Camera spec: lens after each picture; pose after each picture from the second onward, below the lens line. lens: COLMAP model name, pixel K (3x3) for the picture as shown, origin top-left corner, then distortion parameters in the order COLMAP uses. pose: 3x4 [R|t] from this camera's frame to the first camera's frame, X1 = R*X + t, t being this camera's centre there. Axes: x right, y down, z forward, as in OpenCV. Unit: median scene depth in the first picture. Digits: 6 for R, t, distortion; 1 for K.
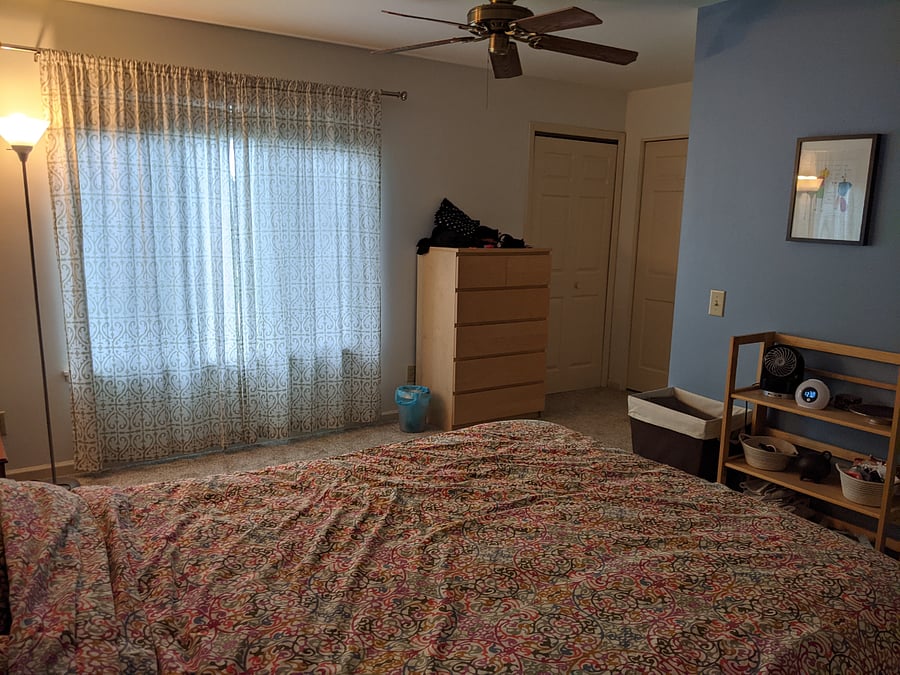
lens RADIAL K [[729.5, 0, 445.0], [0, 729.5, 338.5], [0, 0, 1]] dist [0.075186, -0.121575]
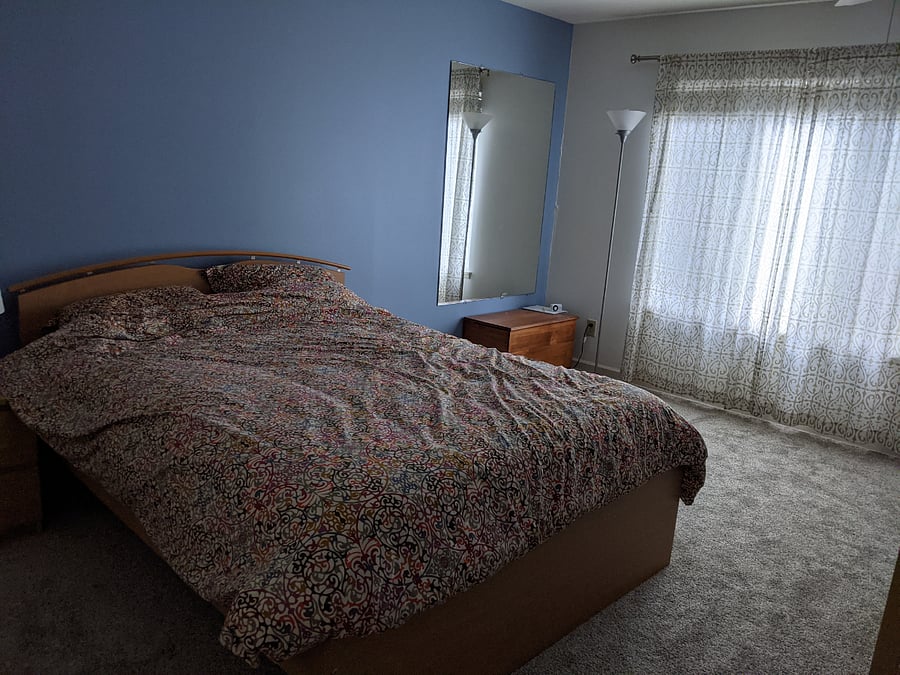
lens RADIAL K [[729.5, 0, 445.0], [0, 729.5, 338.5], [0, 0, 1]] dist [0.075186, -0.121575]
pose [[0.197940, 0.220860, -0.955008, 0.727320], [-0.231062, 0.957343, 0.173509, -0.045084], [0.952591, 0.186322, 0.240529, 0.391646]]
